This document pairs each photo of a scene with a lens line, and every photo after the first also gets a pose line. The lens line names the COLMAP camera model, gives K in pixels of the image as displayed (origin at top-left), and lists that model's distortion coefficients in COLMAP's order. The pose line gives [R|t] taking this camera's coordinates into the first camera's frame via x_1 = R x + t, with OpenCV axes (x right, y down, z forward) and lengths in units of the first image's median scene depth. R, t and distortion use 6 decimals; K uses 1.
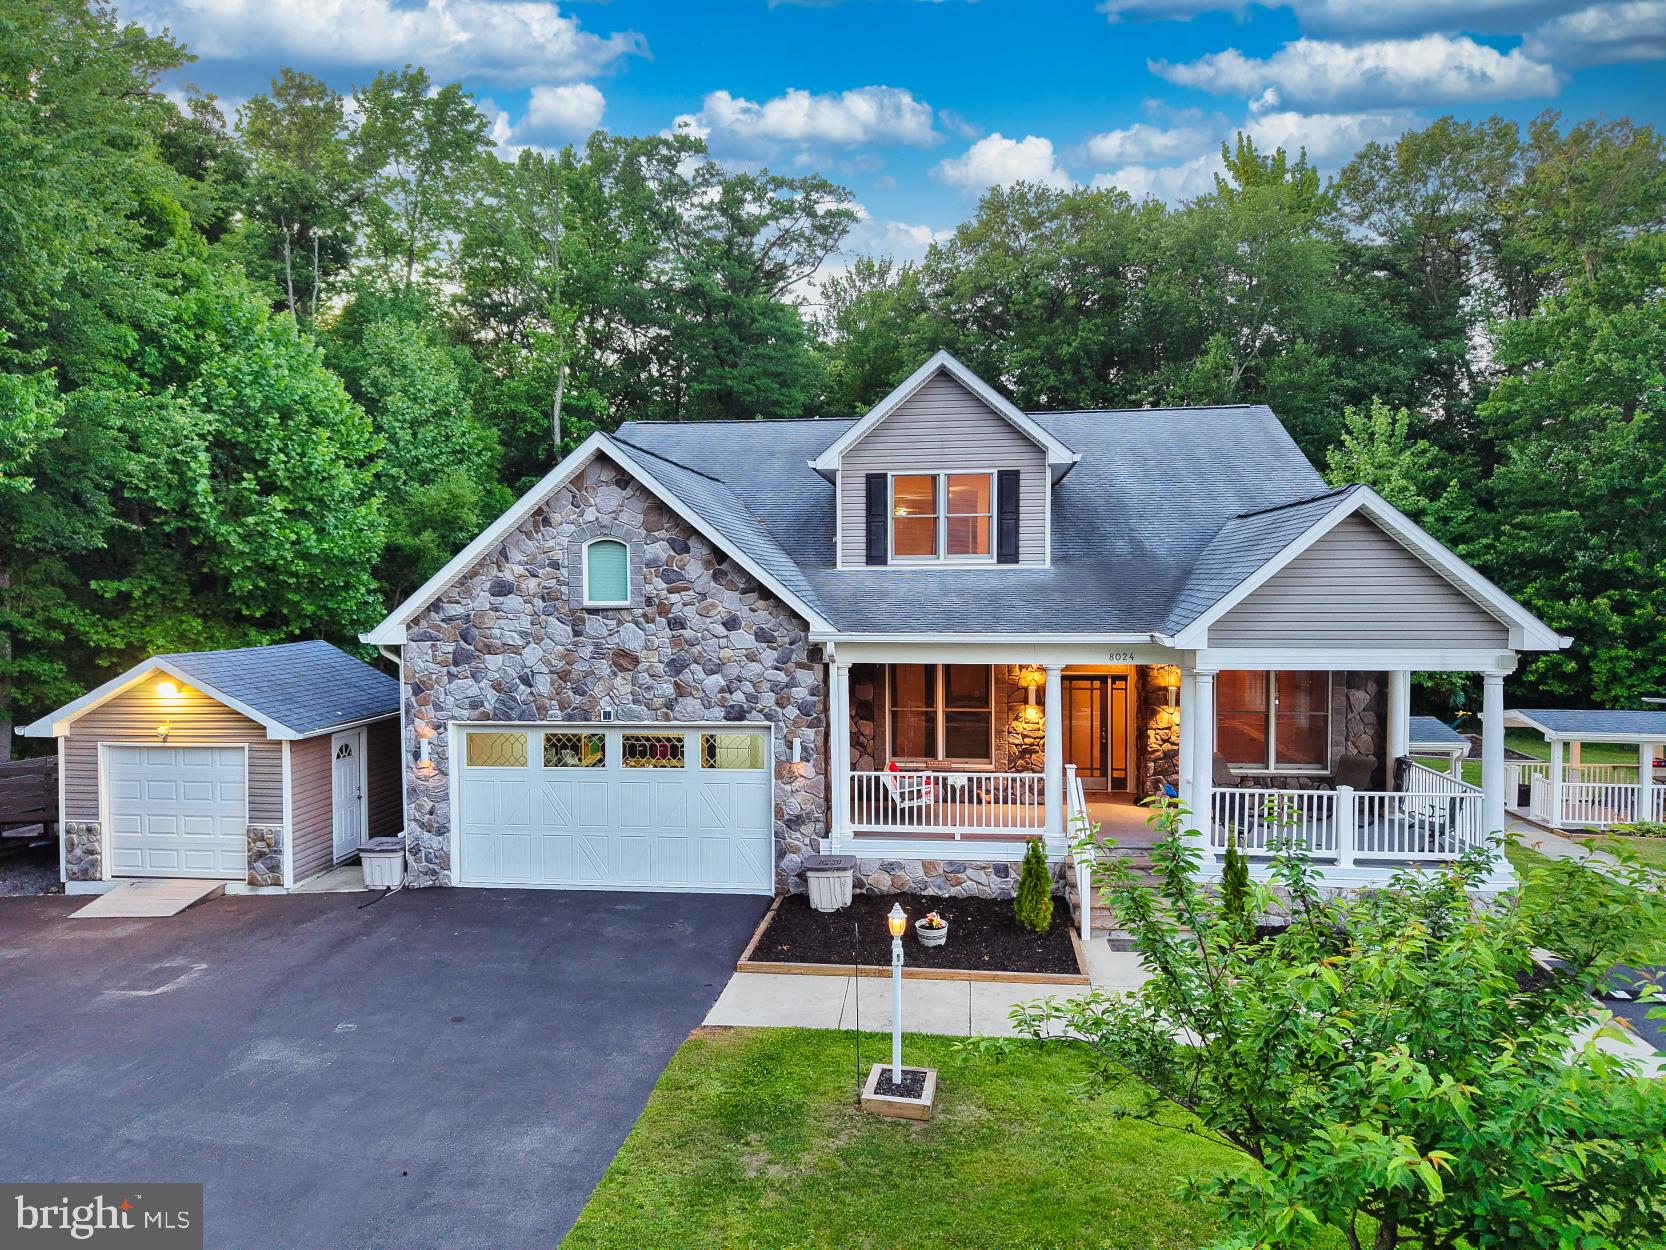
lens RADIAL K [[1112.8, 0, 826.5], [0, 1112.8, 632.1], [0, 0, 1]] dist [0.027692, -0.026578]
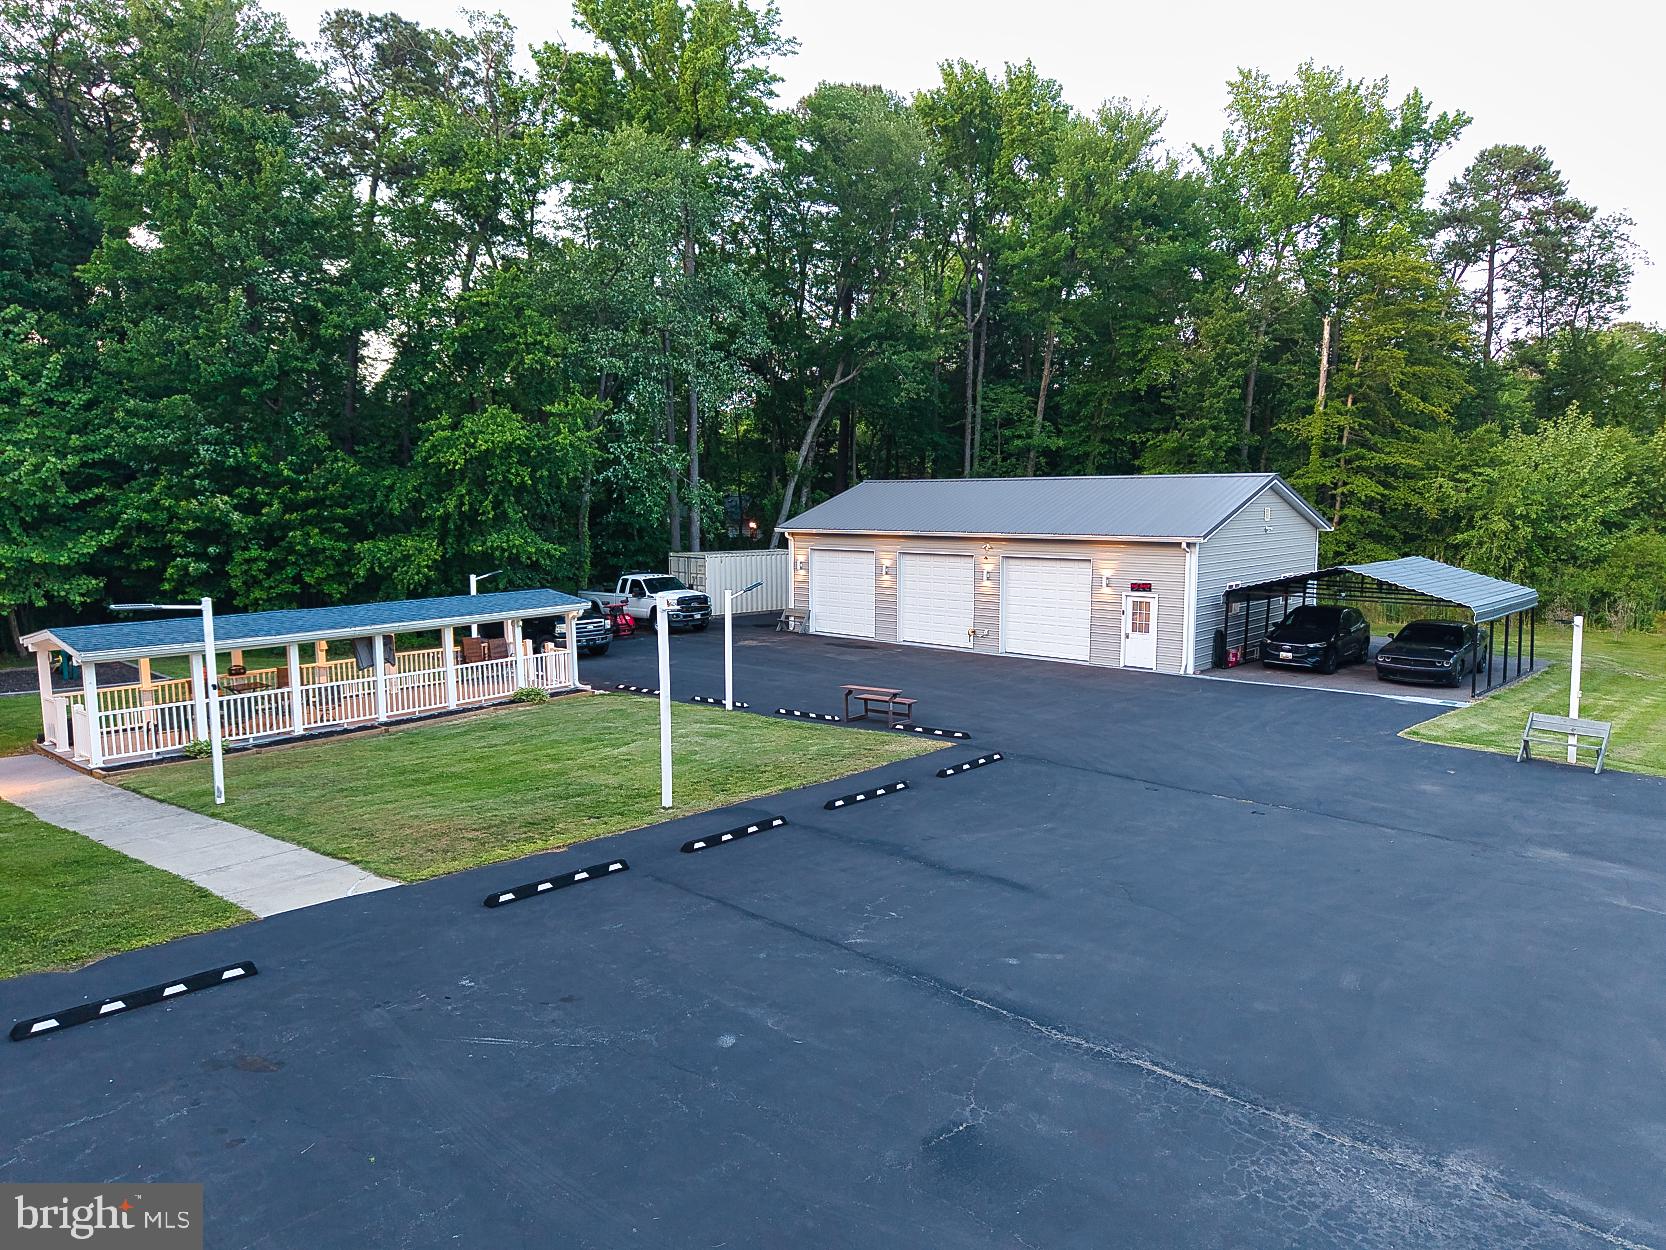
lens RADIAL K [[1112.8, 0, 826.5], [0, 1112.8, 618.8], [0, 0, 1]] dist [0.027692, -0.026578]
pose [[0.556054, -0.094546, 0.825751, 0.386422], [0.039395, 0.995390, 0.087441, 0.019862], [-0.830212, -0.016092, 0.557215, 0.129489]]
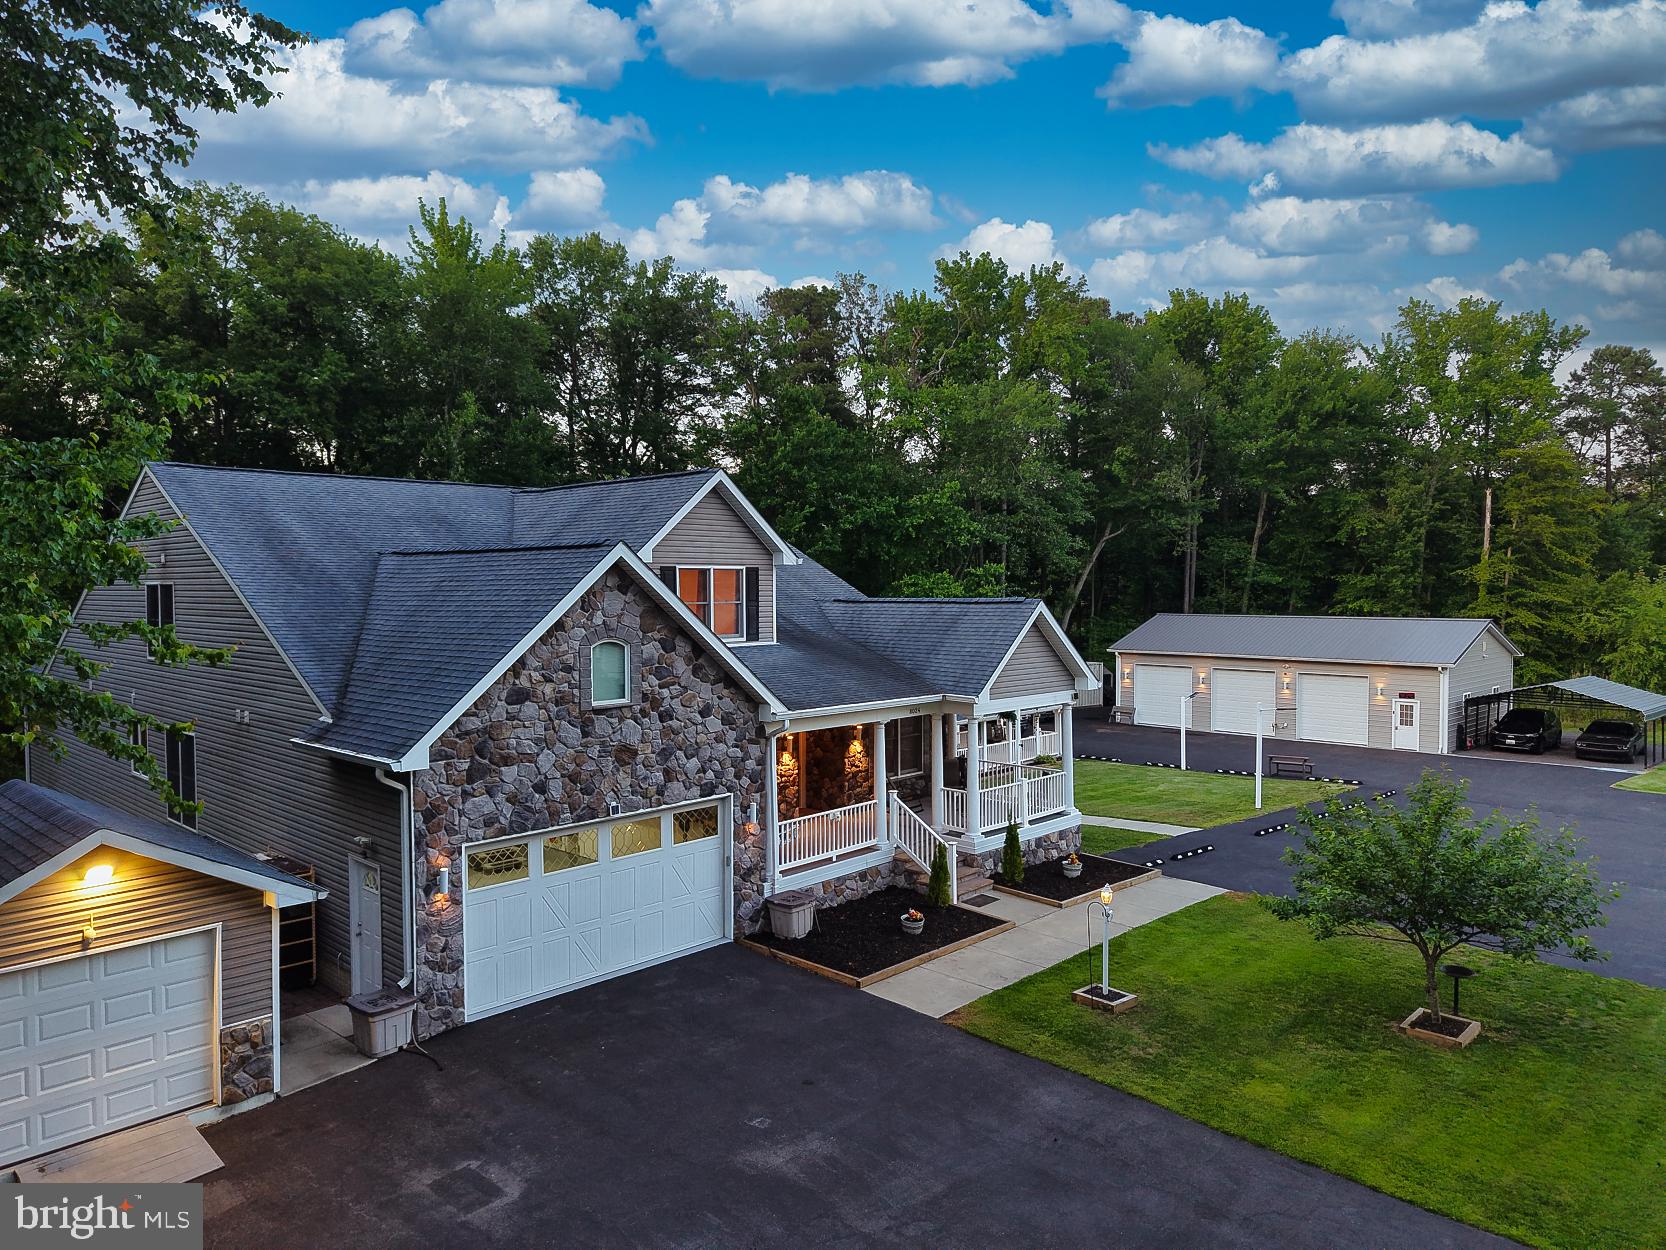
lens RADIAL K [[1112.8, 0, 829.0], [0, 1112.8, 629.8], [0, 0, 1]] dist [0.027692, -0.026578]
pose [[0.598758, -0.029900, 0.800372, -0.881574], [0.036415, 0.999286, 0.010089, -0.094224], [-0.800102, 0.023105, 0.599419, 0.202190]]
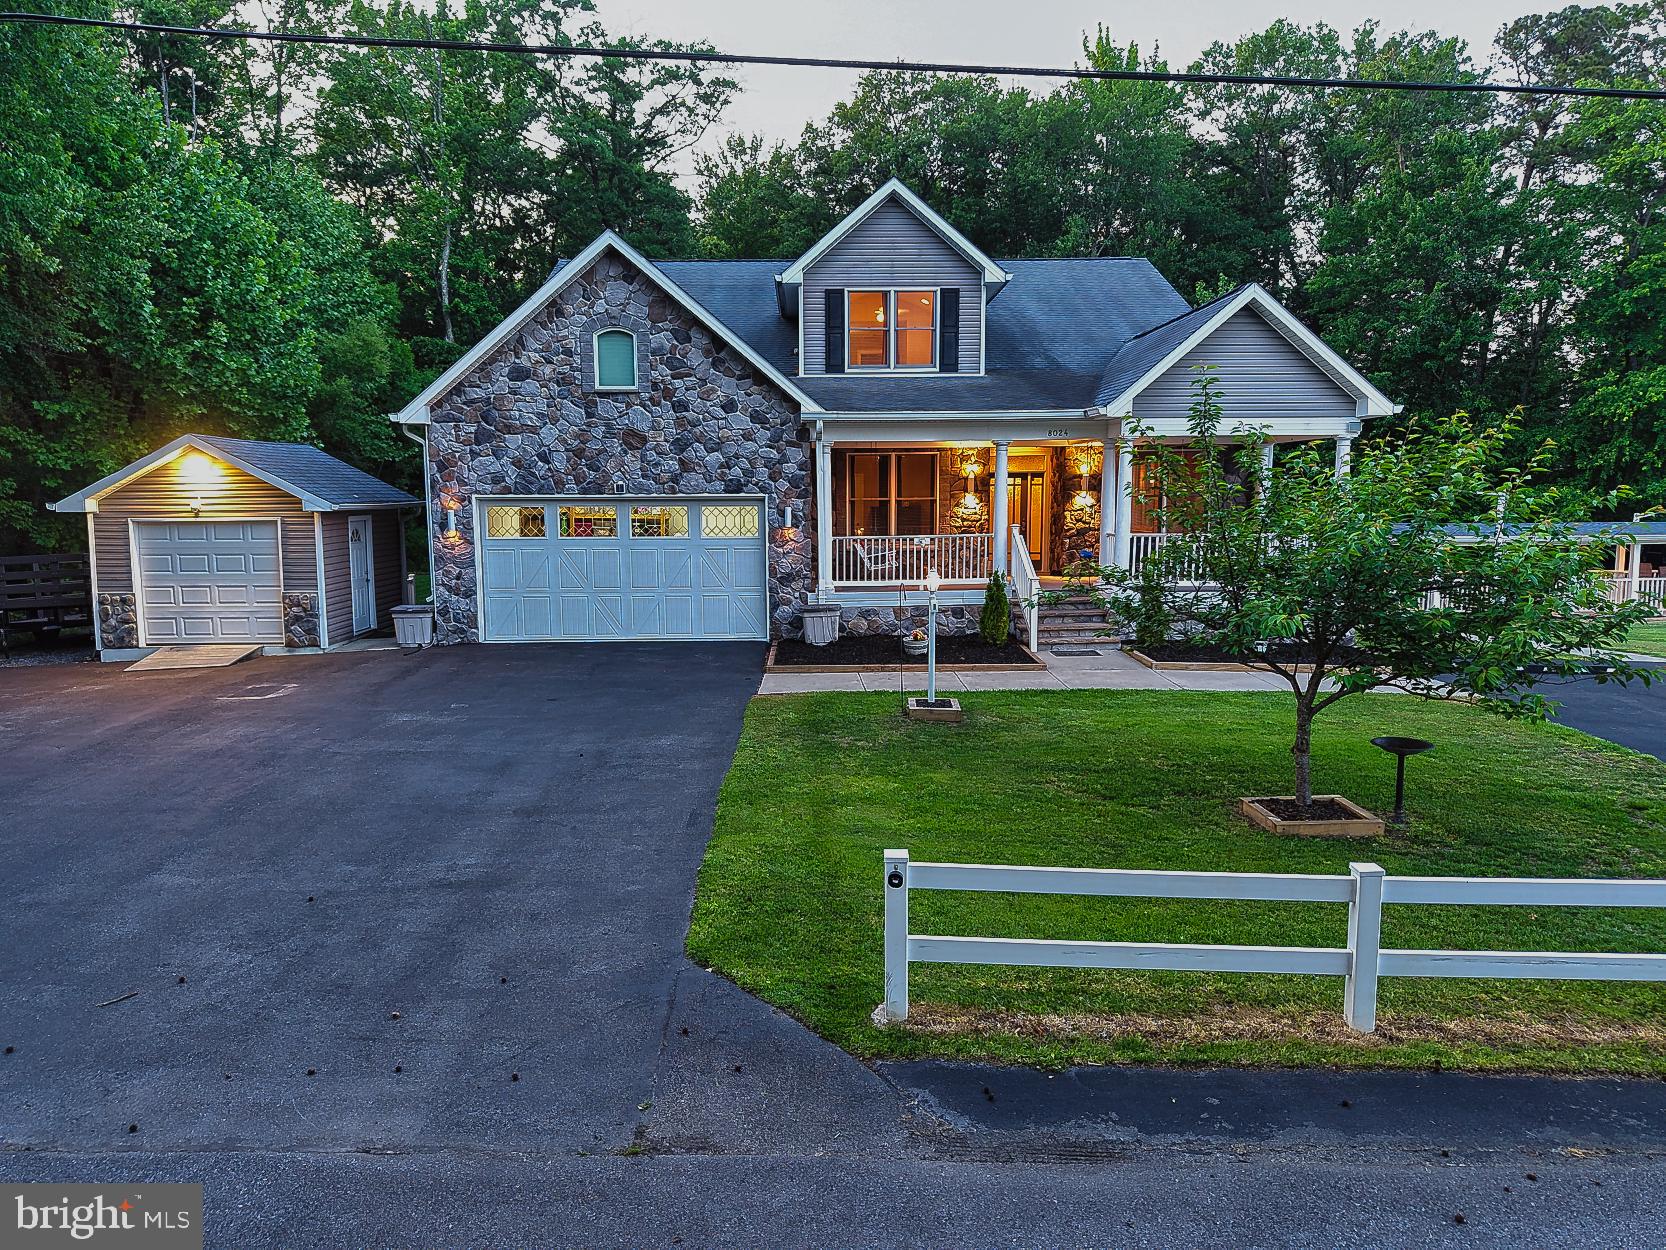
lens RADIAL K [[1112.8, 0, 819.6], [0, 1112.8, 636.4], [0, 0, 1]] dist [0.027692, -0.026578]
pose [[0.990070, -0.017472, 0.139488, -0.150938], [0.006154, 0.996682, 0.081164, 0.131130], [-0.140444, -0.079500, 0.986892, -0.162608]]
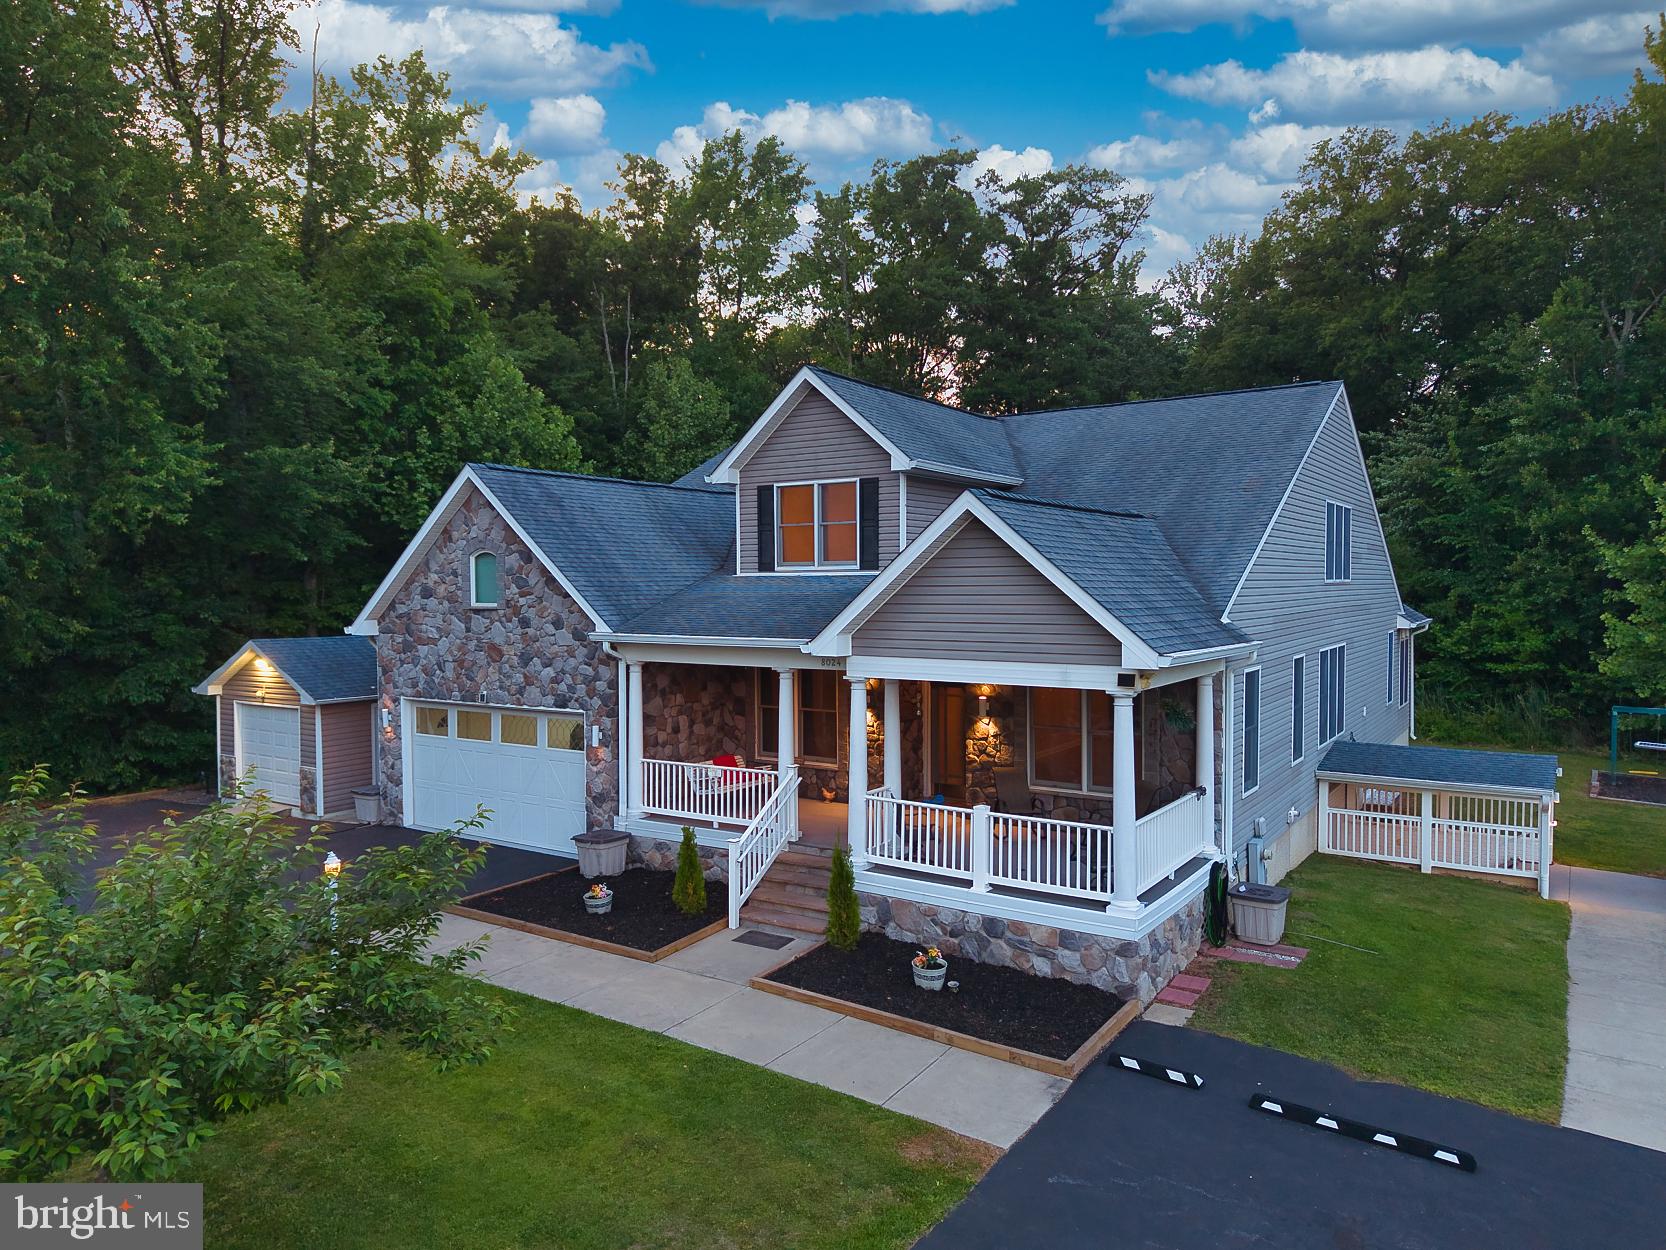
lens RADIAL K [[1112.8, 0, 831.1], [0, 1112.8, 628.0], [0, 0, 1]] dist [0.027692, -0.026578]
pose [[0.892462, 0.018716, -0.450733, 0.666051], [-0.019720, 0.999802, 0.002469, -0.011090], [0.450691, 0.006685, 0.892655, 0.084237]]
